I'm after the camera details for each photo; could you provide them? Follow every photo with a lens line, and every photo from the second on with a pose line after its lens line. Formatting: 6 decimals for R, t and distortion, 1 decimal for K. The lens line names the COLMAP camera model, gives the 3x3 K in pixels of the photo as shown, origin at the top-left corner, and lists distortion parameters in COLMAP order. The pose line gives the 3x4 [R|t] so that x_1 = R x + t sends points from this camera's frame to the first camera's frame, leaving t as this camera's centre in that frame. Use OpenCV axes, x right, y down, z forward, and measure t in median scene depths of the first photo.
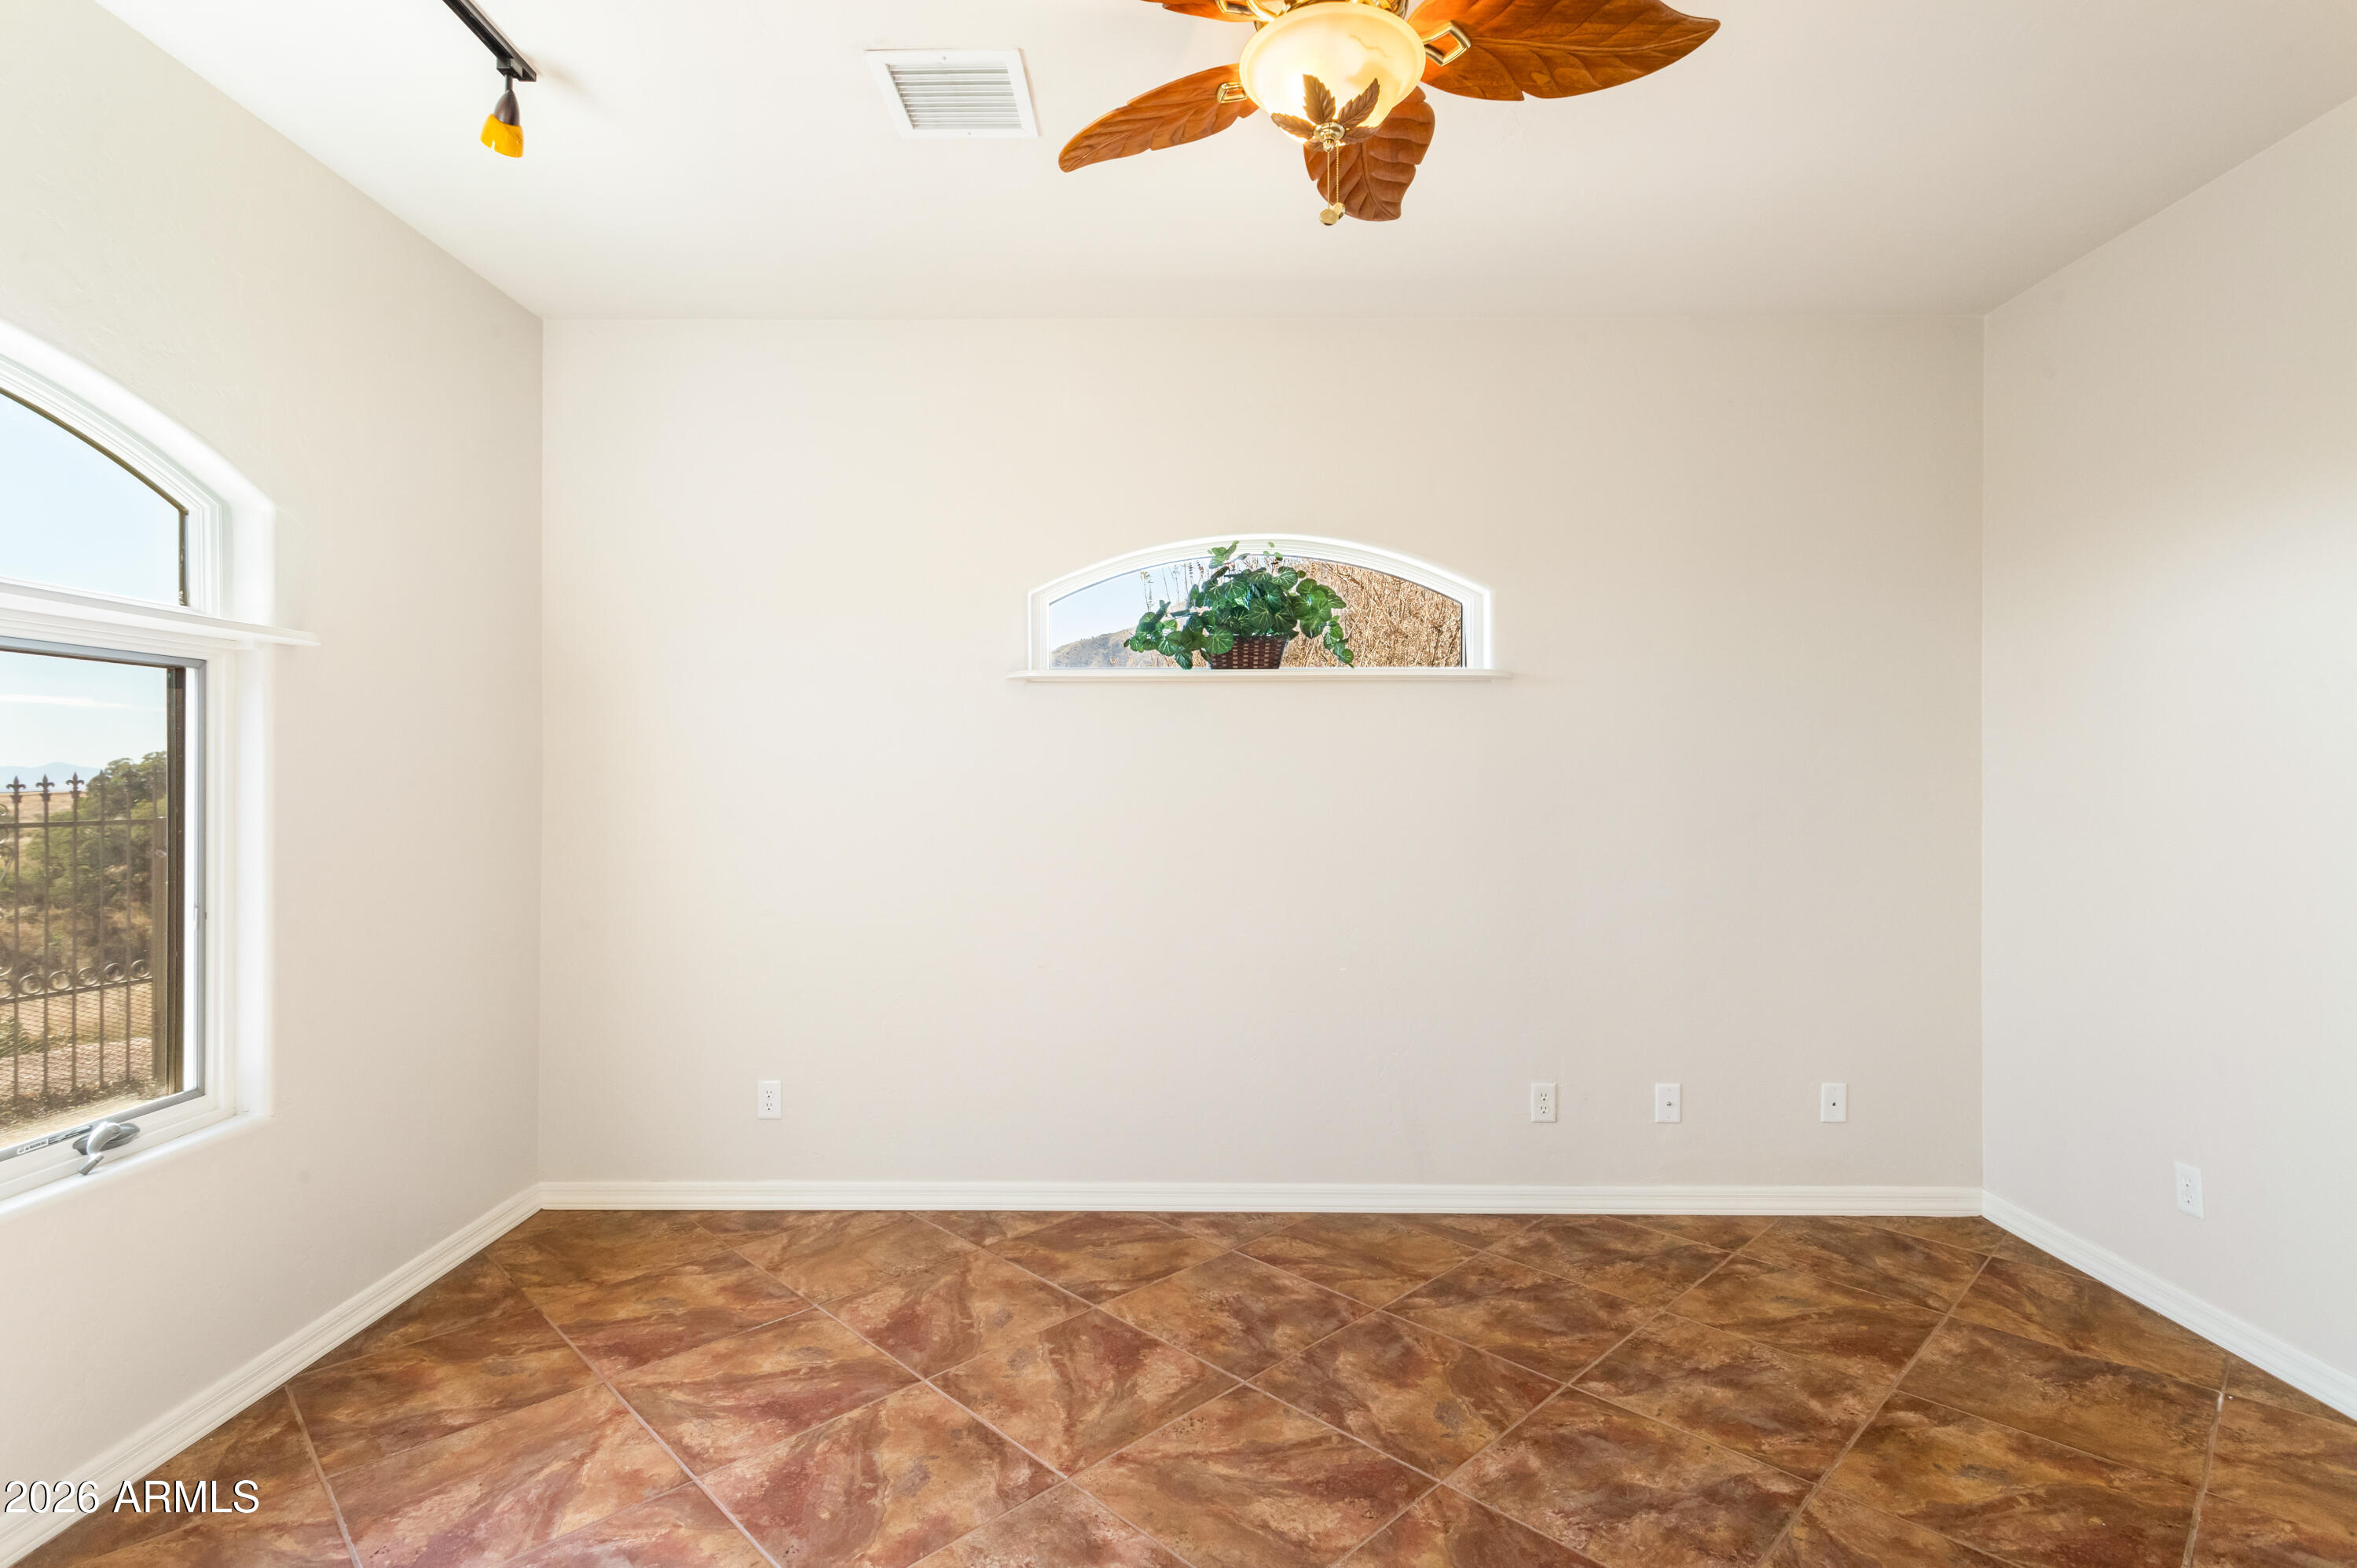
lens RADIAL K [[1148.1, 0, 1179.4], [0, 1148.1, 781.6], [0, 0, 1]] dist [0.004228, 0.000819]
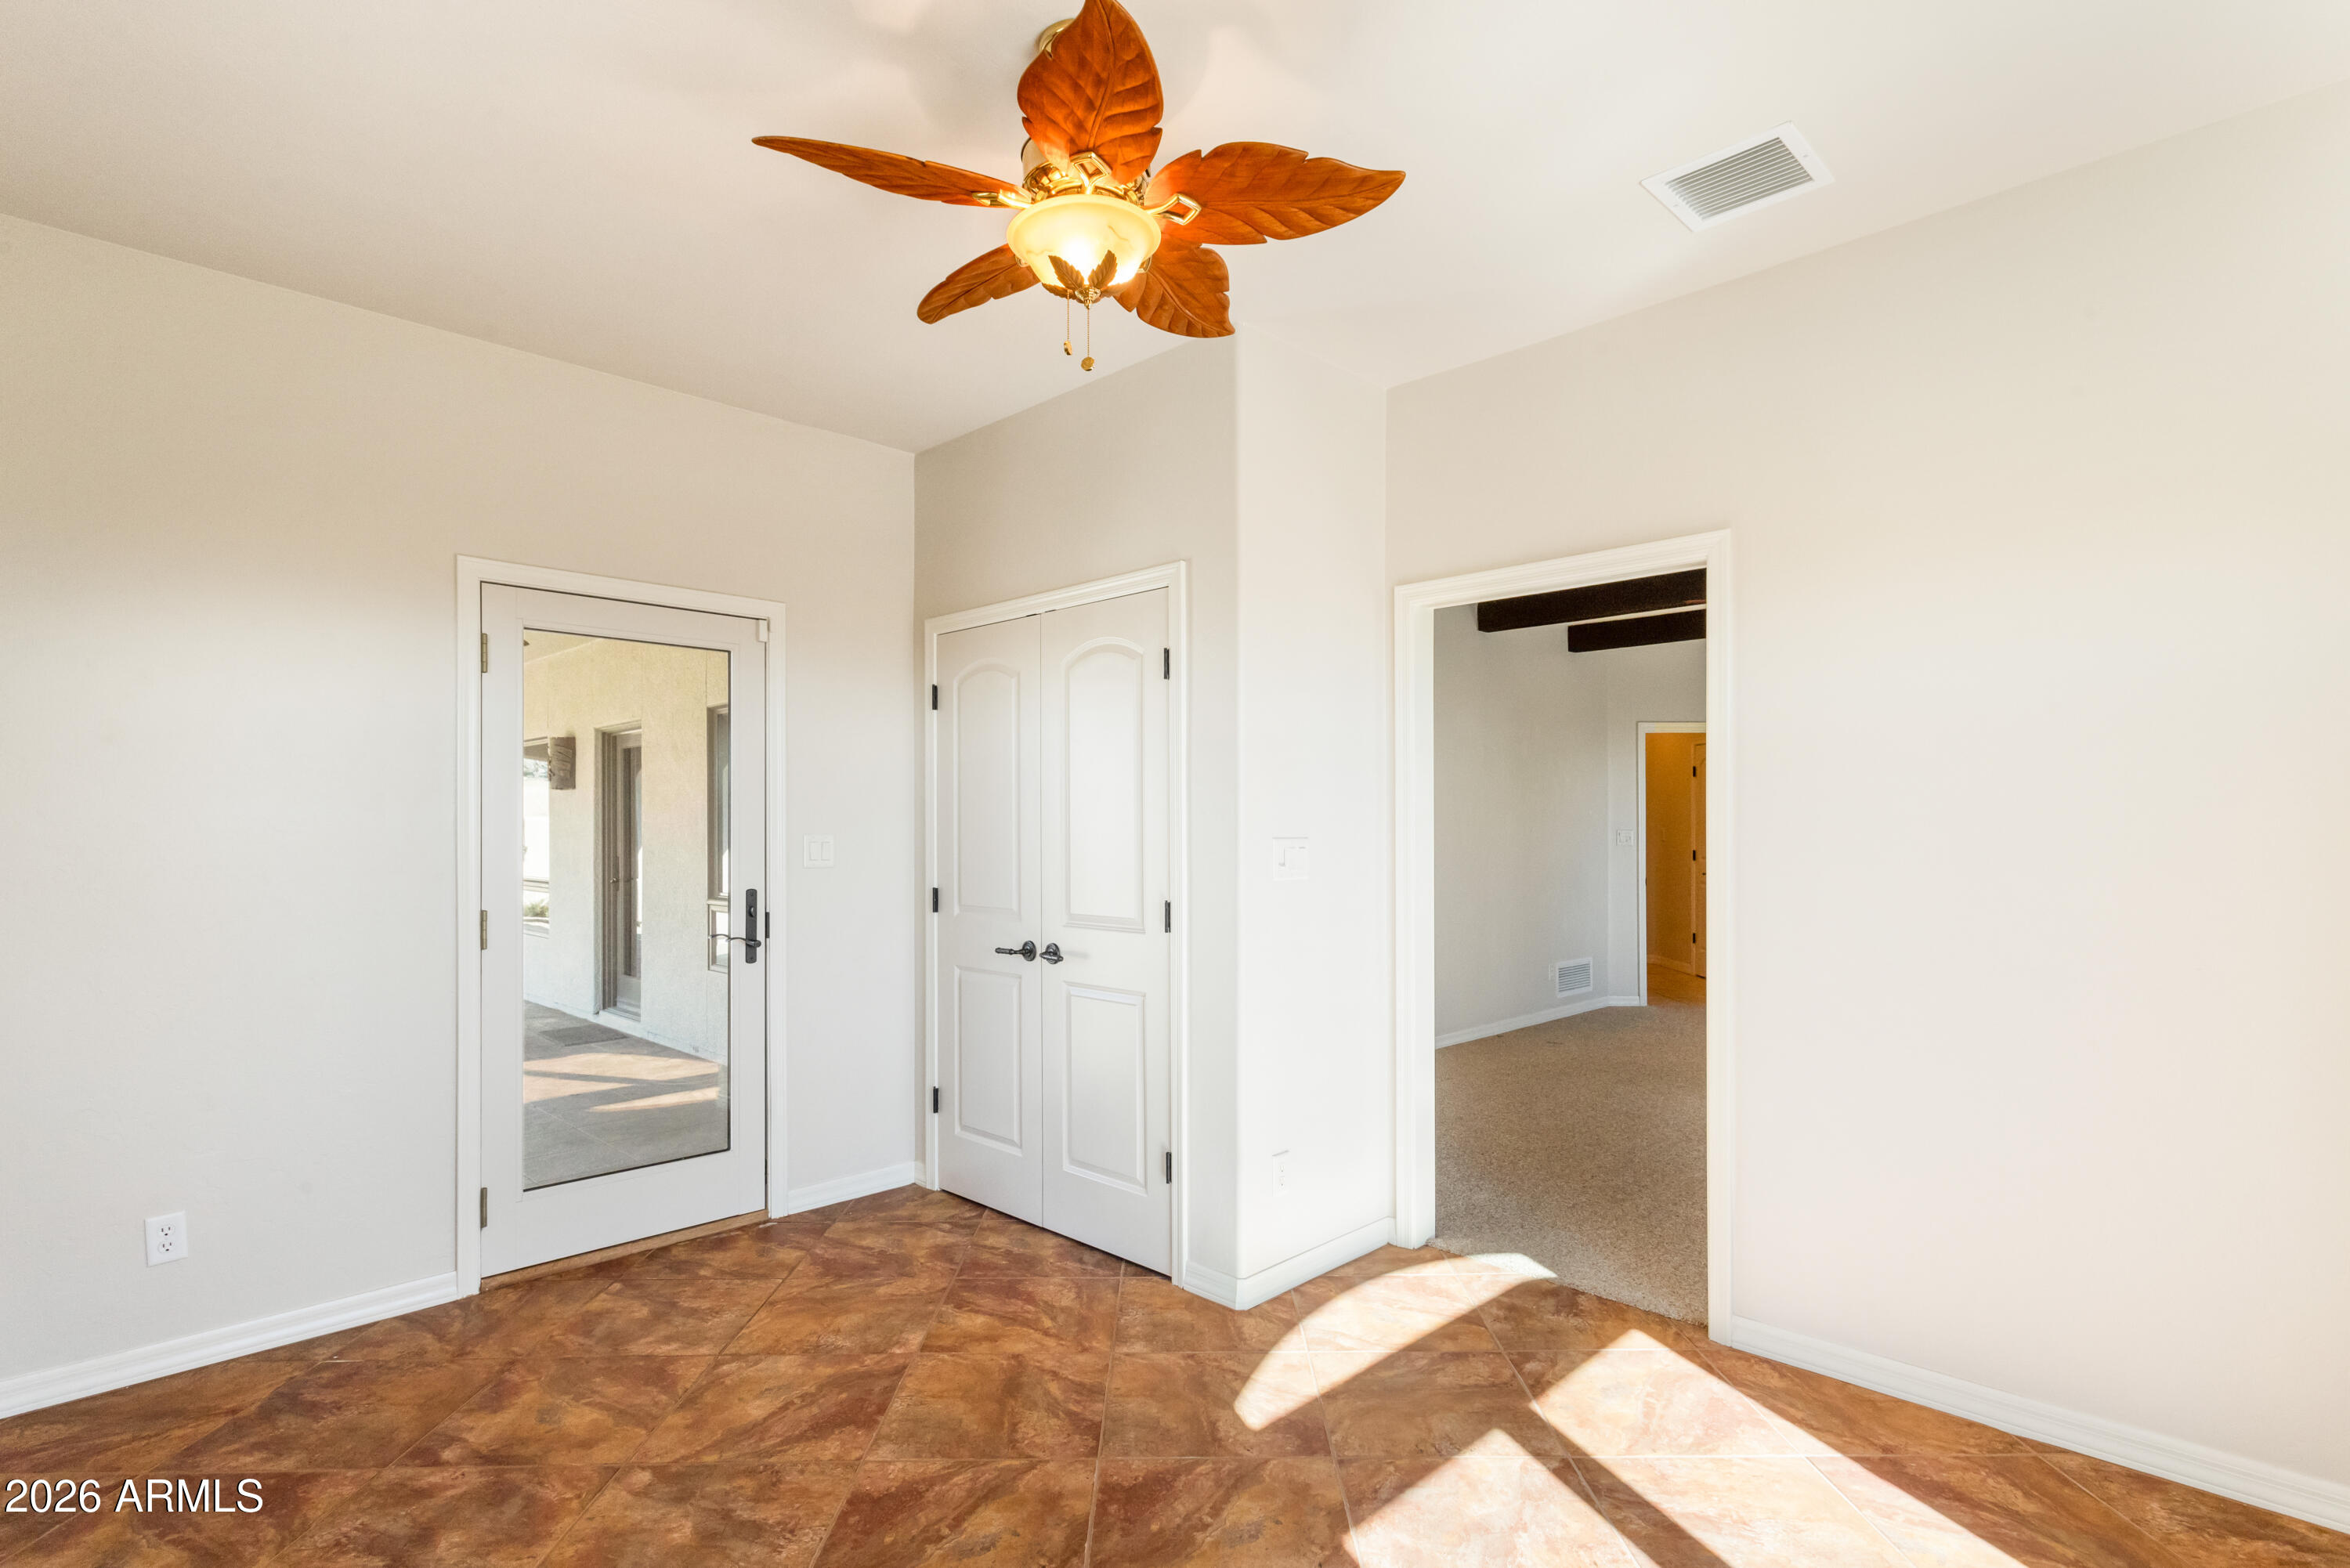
lens RADIAL K [[1144.7, 0, 1178.4], [0, 1144.7, 802.0], [0, 0, 1]] dist [0.004228, 0.000819]
pose [[-0.710054, 0.014278, 0.704002, -0.584751], [0.001136, 0.999816, -0.019132, -0.016353], [-0.704146, -0.012785, -0.709940, 1.312788]]
